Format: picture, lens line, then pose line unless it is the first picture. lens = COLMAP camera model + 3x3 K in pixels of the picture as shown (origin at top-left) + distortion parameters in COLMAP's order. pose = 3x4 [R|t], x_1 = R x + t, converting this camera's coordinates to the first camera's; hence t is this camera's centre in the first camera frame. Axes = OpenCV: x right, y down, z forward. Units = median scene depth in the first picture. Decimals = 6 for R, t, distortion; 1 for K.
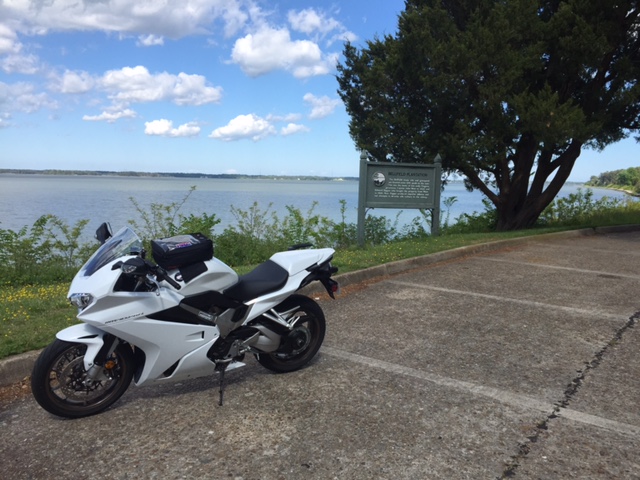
lens RADIAL K [[560.4, 0, 320.0], [0, 560.4, 240.0], [0, 0, 1]] dist [0.092235, -0.107348]
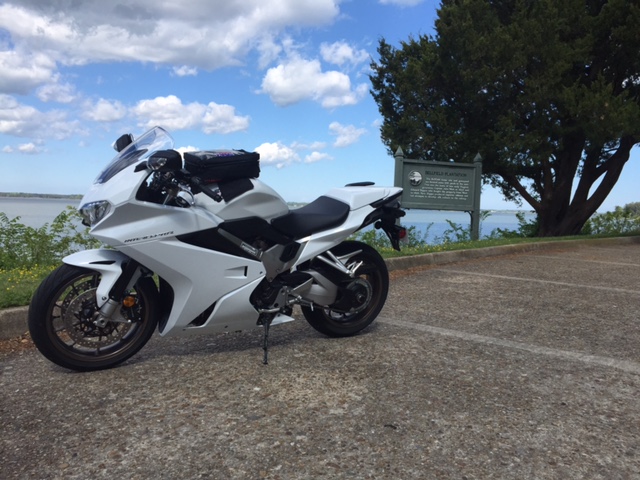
lens RADIAL K [[560.4, 0, 320.0], [0, 560.4, 240.0], [0, 0, 1]] dist [0.092235, -0.107348]
pose [[0.999313, 0.013943, -0.034331, -0.072153], [-0.015605, 0.998695, -0.048630, 0.150237], [0.033608, 0.049132, 0.998227, 0.200206]]
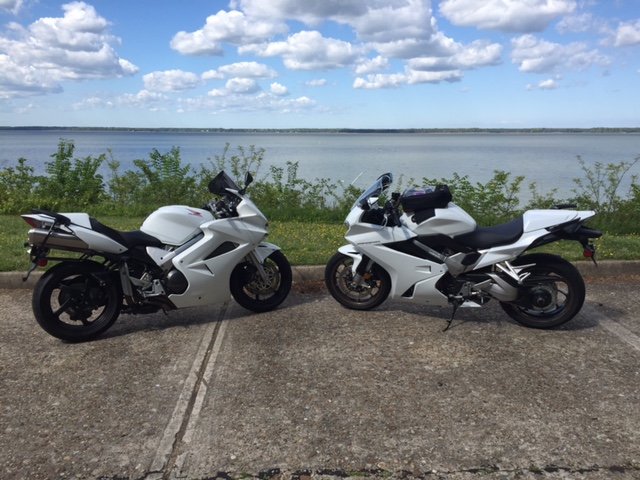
lens RADIAL K [[560.4, 0, 320.0], [0, 560.4, 240.0], [0, 0, 1]] dist [0.092235, -0.107348]
pose [[0.611221, 0.134714, -0.779911, 0.543817], [-0.078400, 0.990867, 0.109709, -0.007130], [0.787567, -0.005911, 0.616200, 0.063624]]
